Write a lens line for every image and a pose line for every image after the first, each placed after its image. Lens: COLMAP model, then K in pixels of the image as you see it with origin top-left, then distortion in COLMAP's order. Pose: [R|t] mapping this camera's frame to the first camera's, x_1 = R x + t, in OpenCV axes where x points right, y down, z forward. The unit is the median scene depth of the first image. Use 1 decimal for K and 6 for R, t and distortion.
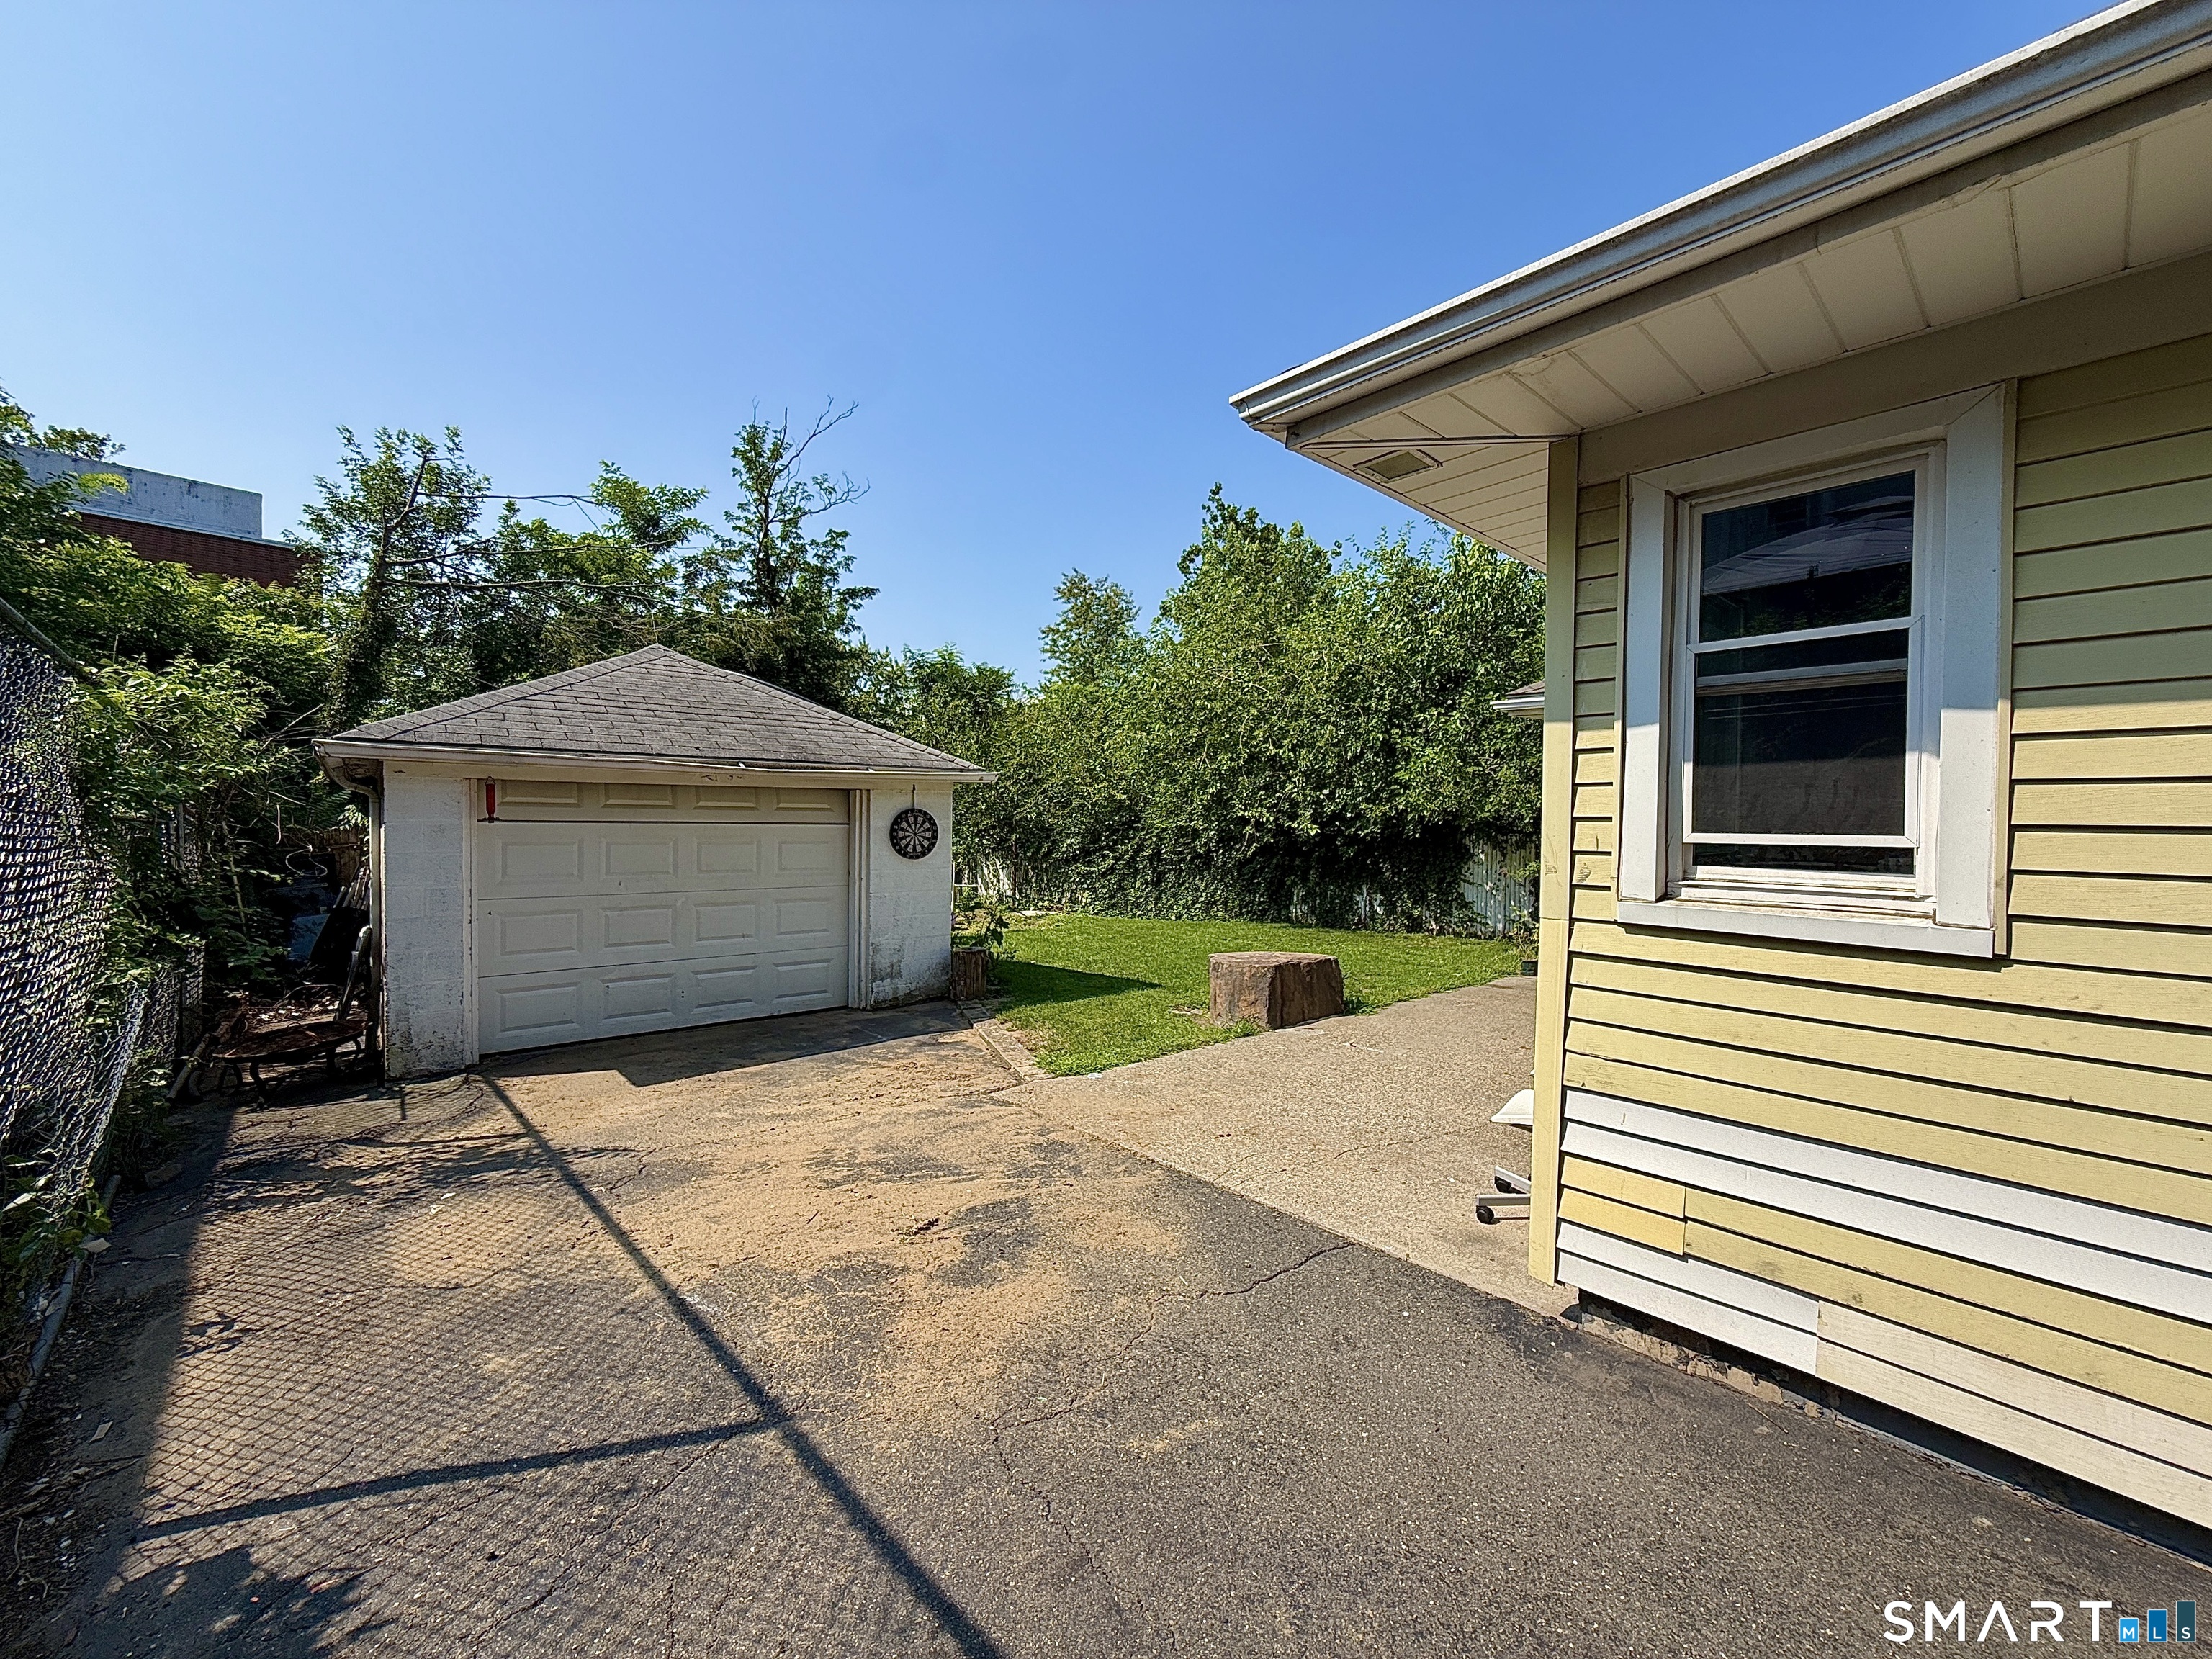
lens RADIAL K [[880.6, 0, 1107.0], [0, 880.6, 834.1], [0, 0, 1]] dist [0.001682, -0.000562]
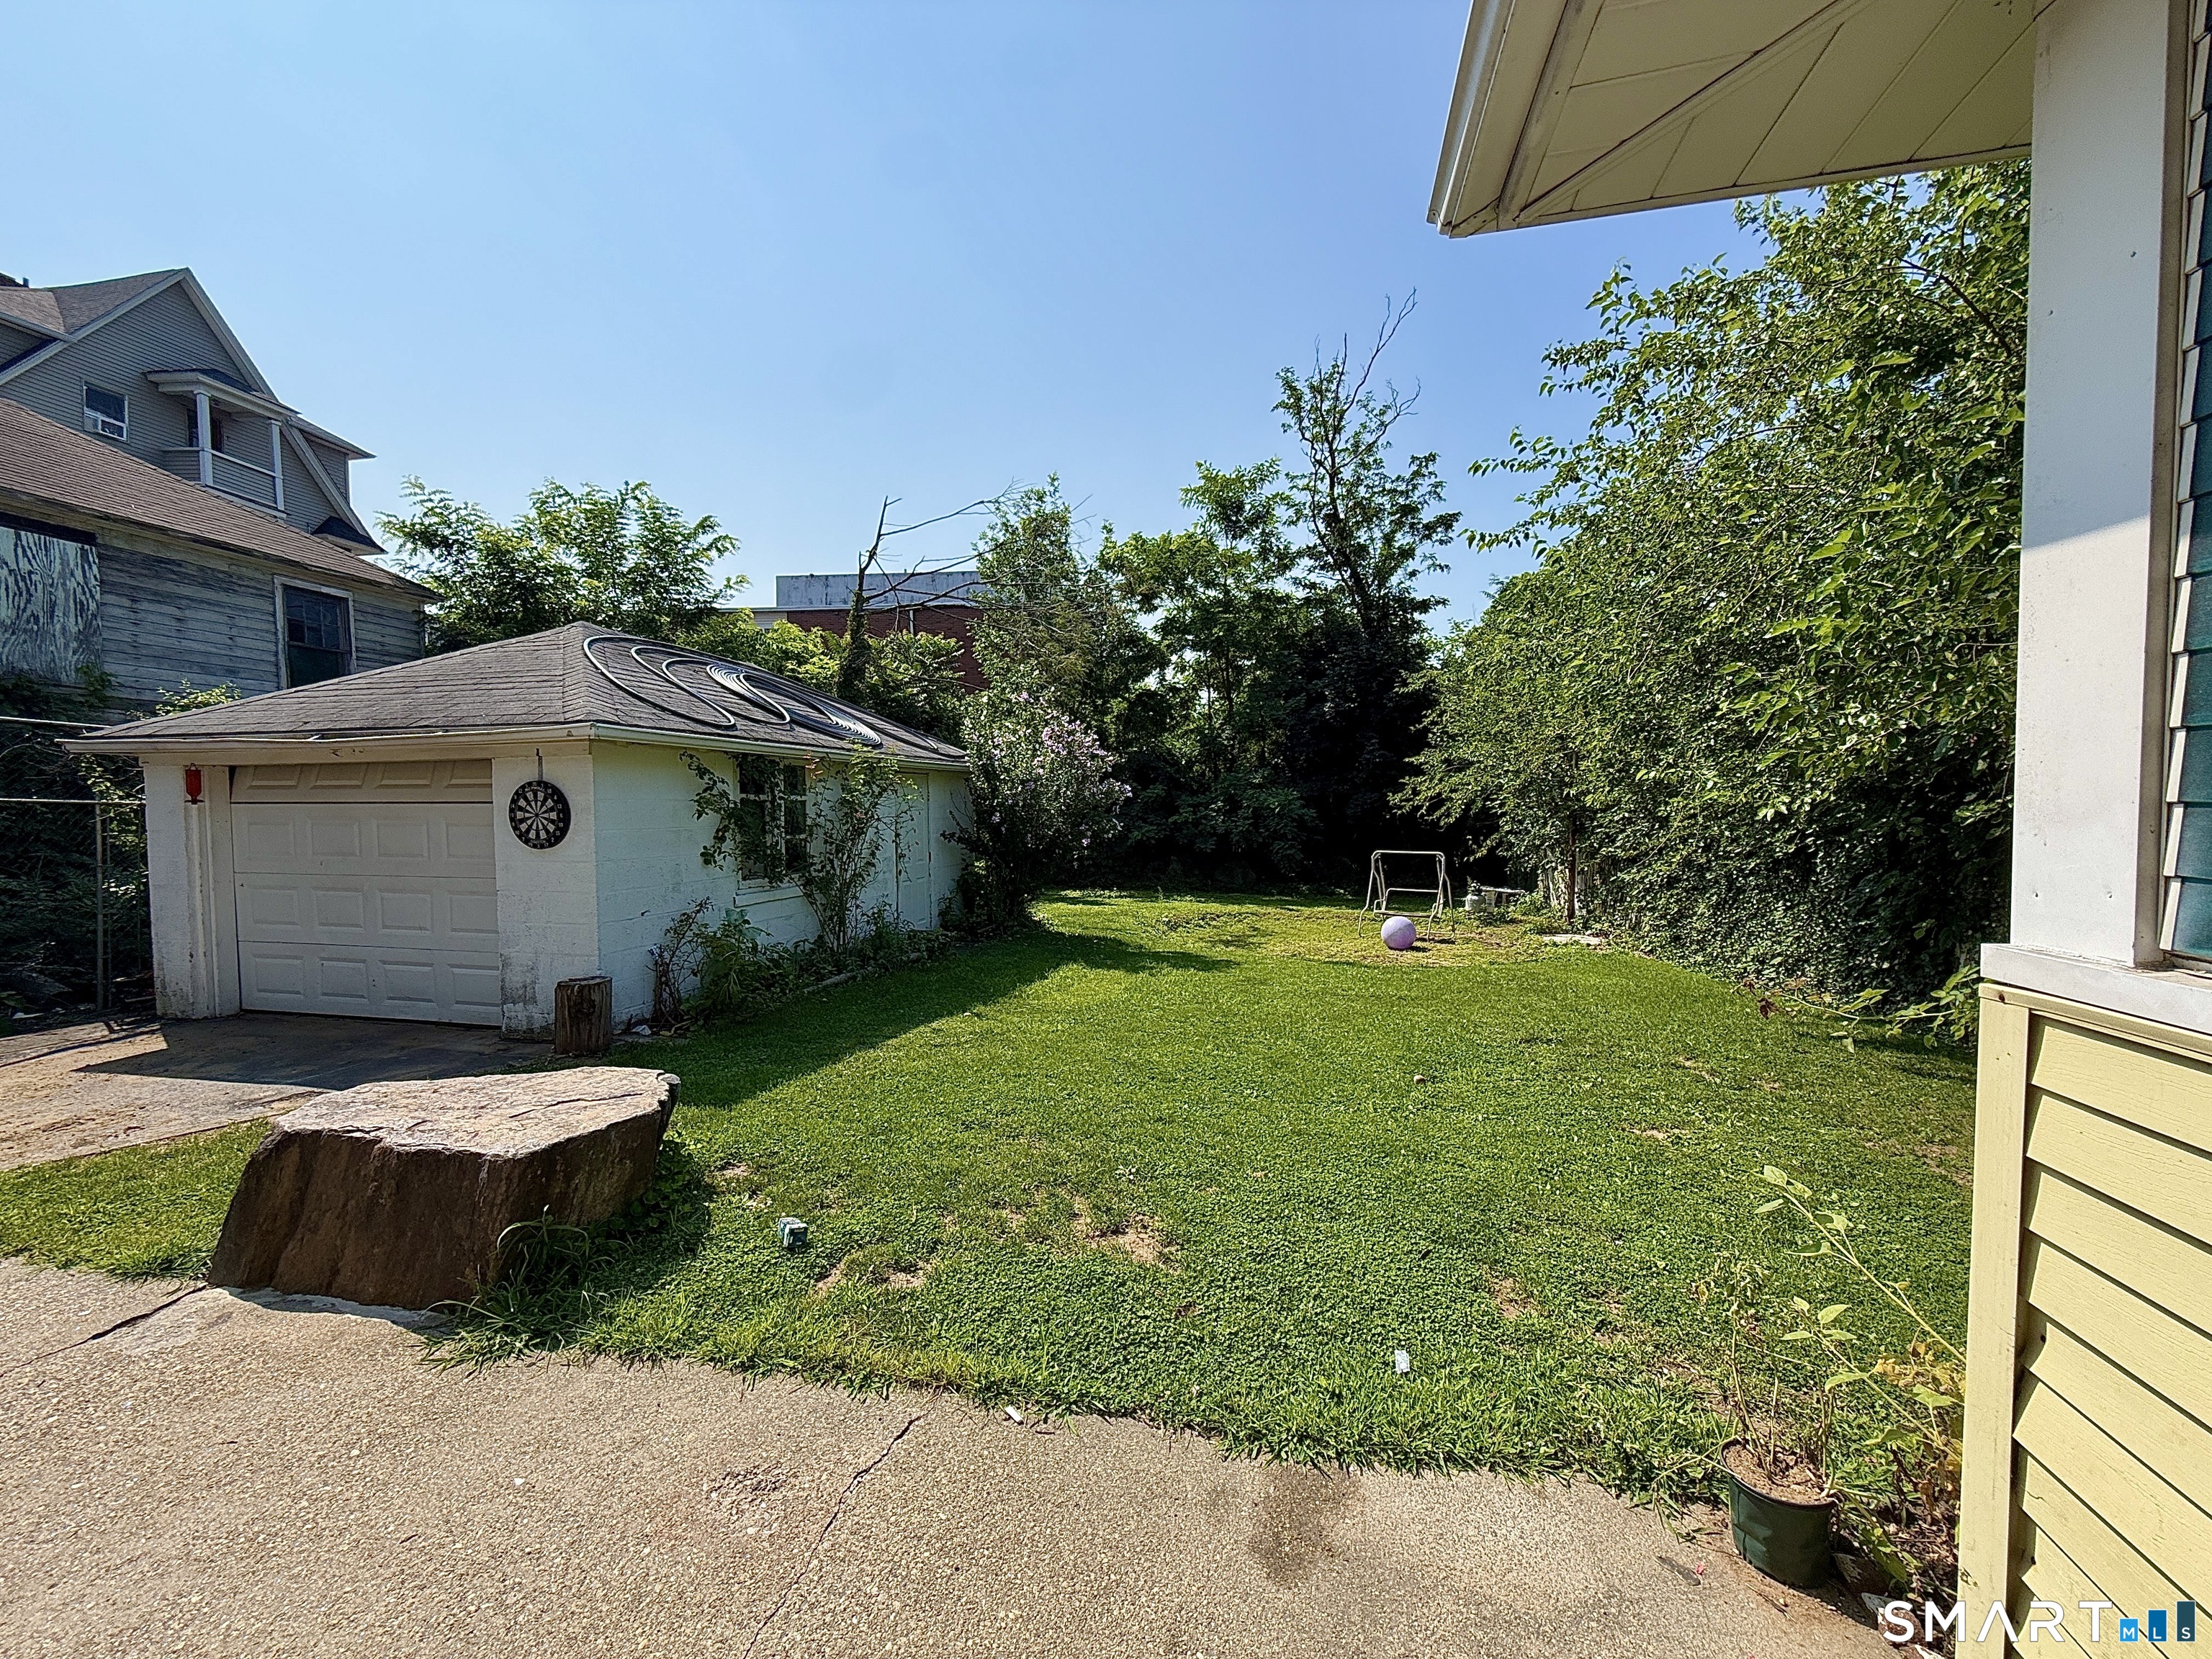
lens RADIAL K [[880.6, 0, 1111.3], [0, 880.6, 829.0], [0, 0, 1]] dist [0.001682, -0.000562]
pose [[0.598742, 0.011481, -0.800860, 0.666385], [-0.004890, 0.999931, 0.010679, 0.001288], [0.800927, -0.002477, 0.598757, 0.939923]]
